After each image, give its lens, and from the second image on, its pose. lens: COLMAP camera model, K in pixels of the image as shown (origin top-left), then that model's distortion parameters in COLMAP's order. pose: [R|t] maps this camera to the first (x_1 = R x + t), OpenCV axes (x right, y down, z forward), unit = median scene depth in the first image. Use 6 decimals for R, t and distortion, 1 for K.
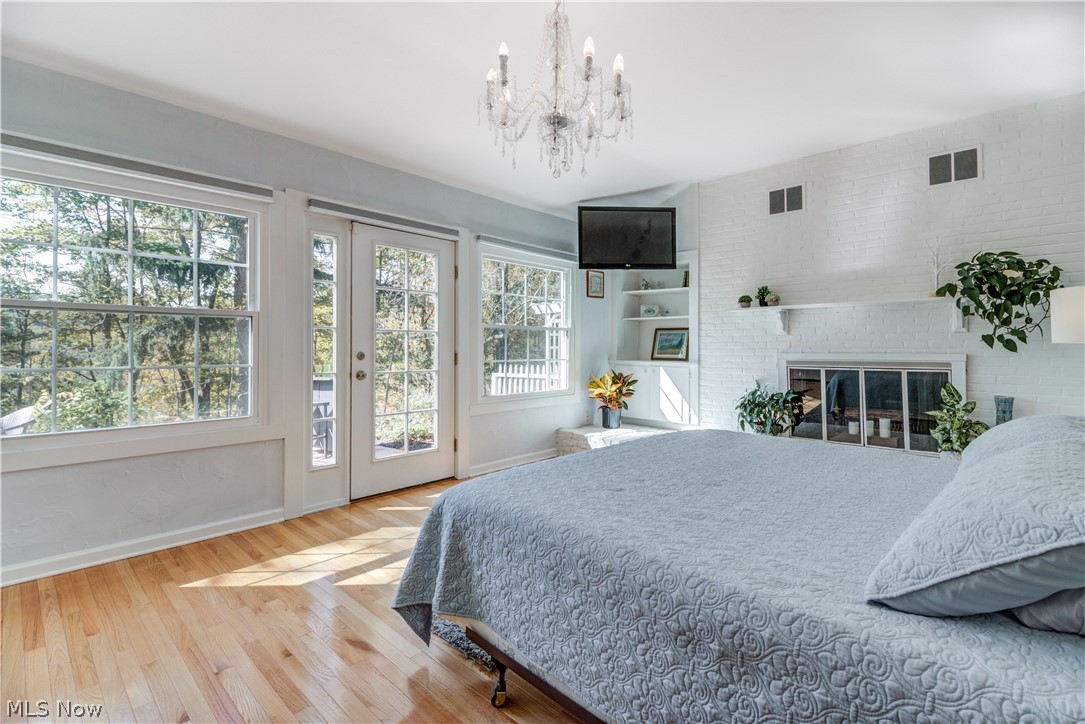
lens RADIAL K [[499.1, 0, 541.9], [0, 499.1, 352.2], [0, 0, 1]] dist [-0.006584, -0.002734]
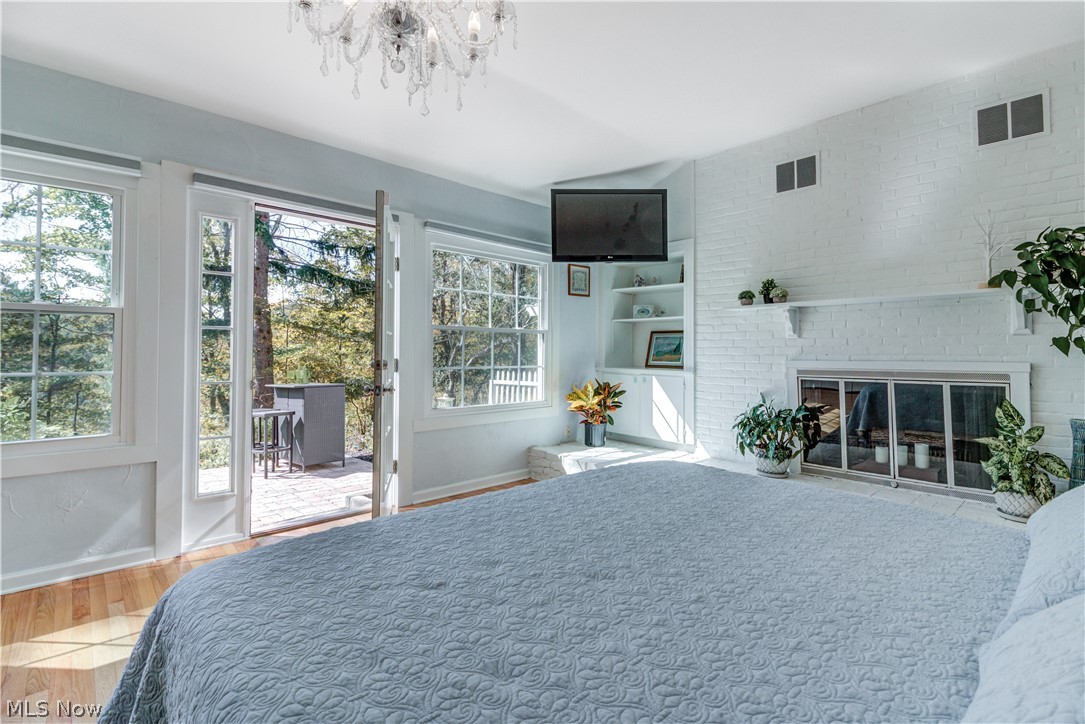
lens RADIAL K [[499.1, 0, 544.5], [0, 499.1, 351.6], [0, 0, 1]] dist [-0.006584, -0.002734]
pose [[0.997984, 0.003427, -0.063372, 0.131080], [-0.004130, 0.999931, -0.010962, -0.002022], [0.063330, 0.011201, 0.997930, 0.159906]]
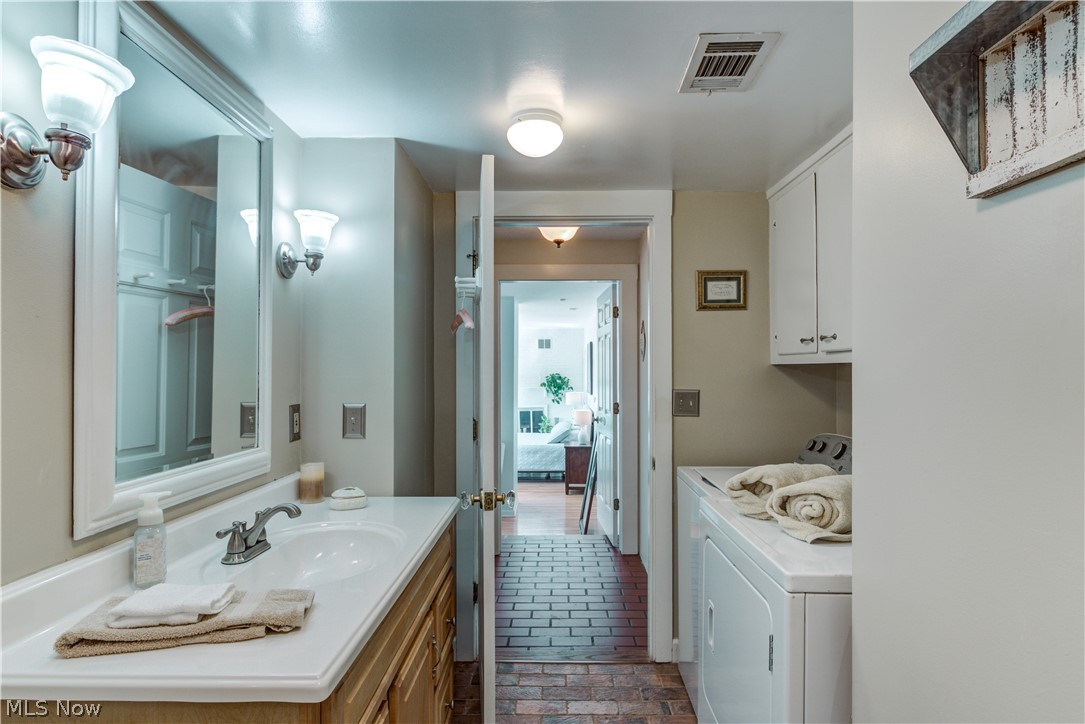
lens RADIAL K [[602.7, 0, 542.6], [0, 602.7, 364.0], [0, 0, 1]] dist [-0.000181, -0.000041]
pose [[0.739848, 0.011064, 0.672683, -1.414359], [0.001120, 0.999843, -0.017676, -0.151509], [-0.672773, 0.013831, 0.739720, -1.467285]]
